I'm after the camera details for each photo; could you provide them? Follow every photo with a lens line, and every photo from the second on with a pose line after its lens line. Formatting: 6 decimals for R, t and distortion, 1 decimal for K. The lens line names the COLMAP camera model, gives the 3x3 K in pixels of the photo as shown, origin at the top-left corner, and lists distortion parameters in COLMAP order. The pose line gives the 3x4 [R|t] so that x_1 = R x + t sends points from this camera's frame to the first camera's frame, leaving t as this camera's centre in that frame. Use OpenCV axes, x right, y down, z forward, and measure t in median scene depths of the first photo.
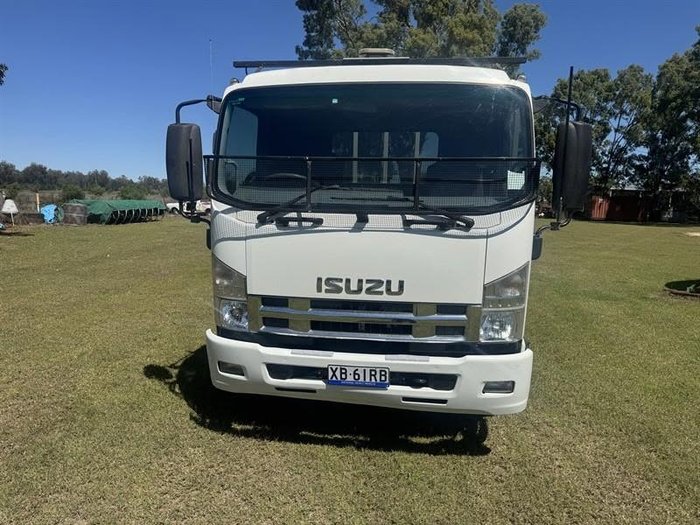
lens RADIAL K [[499.9, 0, 351.0], [0, 499.9, 261.6], [0, 0, 1]] dist [0.031982, -0.016219]
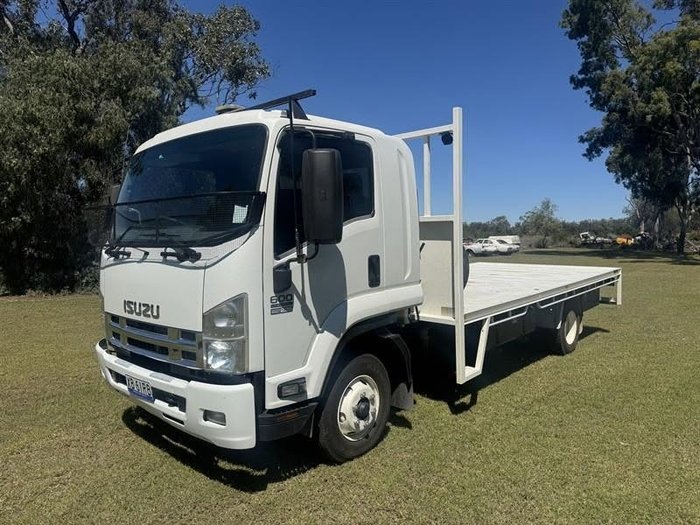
lens RADIAL K [[499.9, 0, 348.4], [0, 499.9, 258.3], [0, 0, 1]] dist [0.031982, -0.016219]
pose [[0.829507, -0.001052, -0.558495, 0.925768], [-0.047997, 0.996164, -0.073163, -0.005745], [0.556429, 0.087496, 0.826275, 0.245565]]
